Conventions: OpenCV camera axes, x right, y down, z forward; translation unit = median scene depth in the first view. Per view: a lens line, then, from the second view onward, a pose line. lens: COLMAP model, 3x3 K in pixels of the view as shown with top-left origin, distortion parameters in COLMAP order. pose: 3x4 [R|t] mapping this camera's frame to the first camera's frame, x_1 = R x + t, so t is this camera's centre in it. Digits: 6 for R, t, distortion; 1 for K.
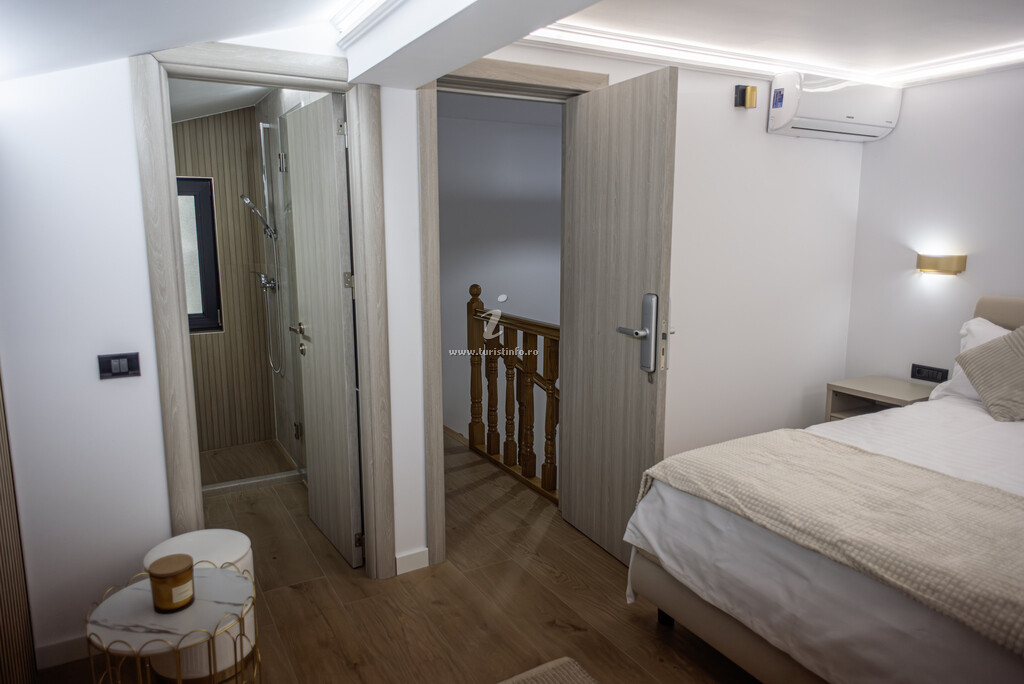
lens RADIAL K [[686.8, 0, 511.3], [0, 686.8, 344.6], [0, 0, 1]] dist [-0.048937, 0.017197]
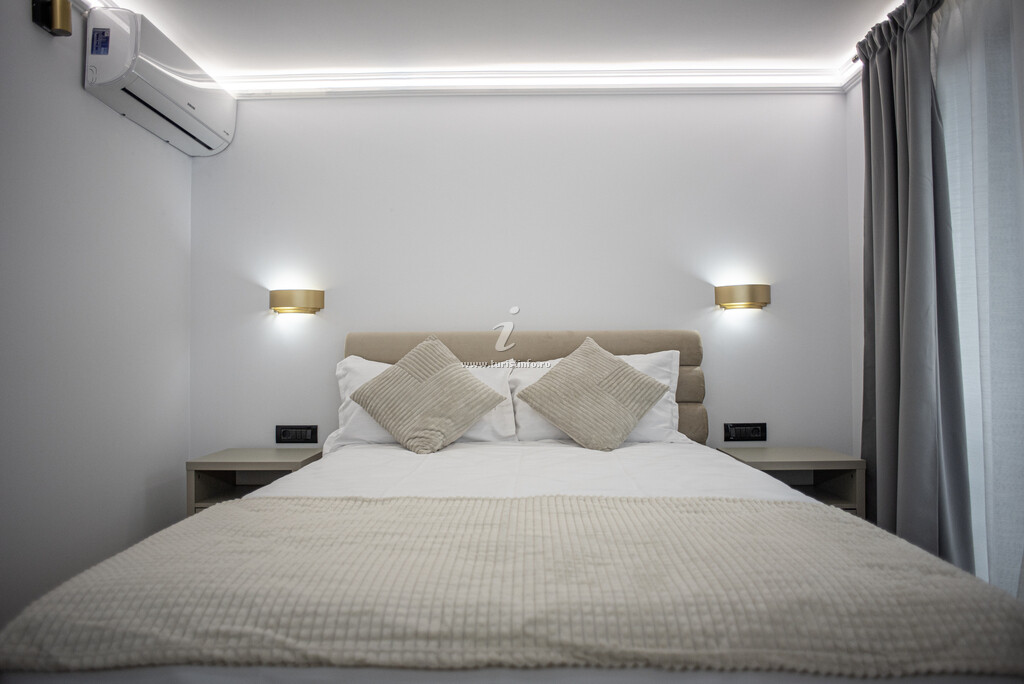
lens RADIAL K [[686.8, 0, 505.6], [0, 686.8, 338.4], [0, 0, 1]] dist [-0.048937, 0.017197]
pose [[0.495686, 0.023121, 0.868194, 0.026005], [0.159258, 0.980276, -0.117032, 0.117129], [-0.853775, 0.196278, 0.482227, 0.617362]]
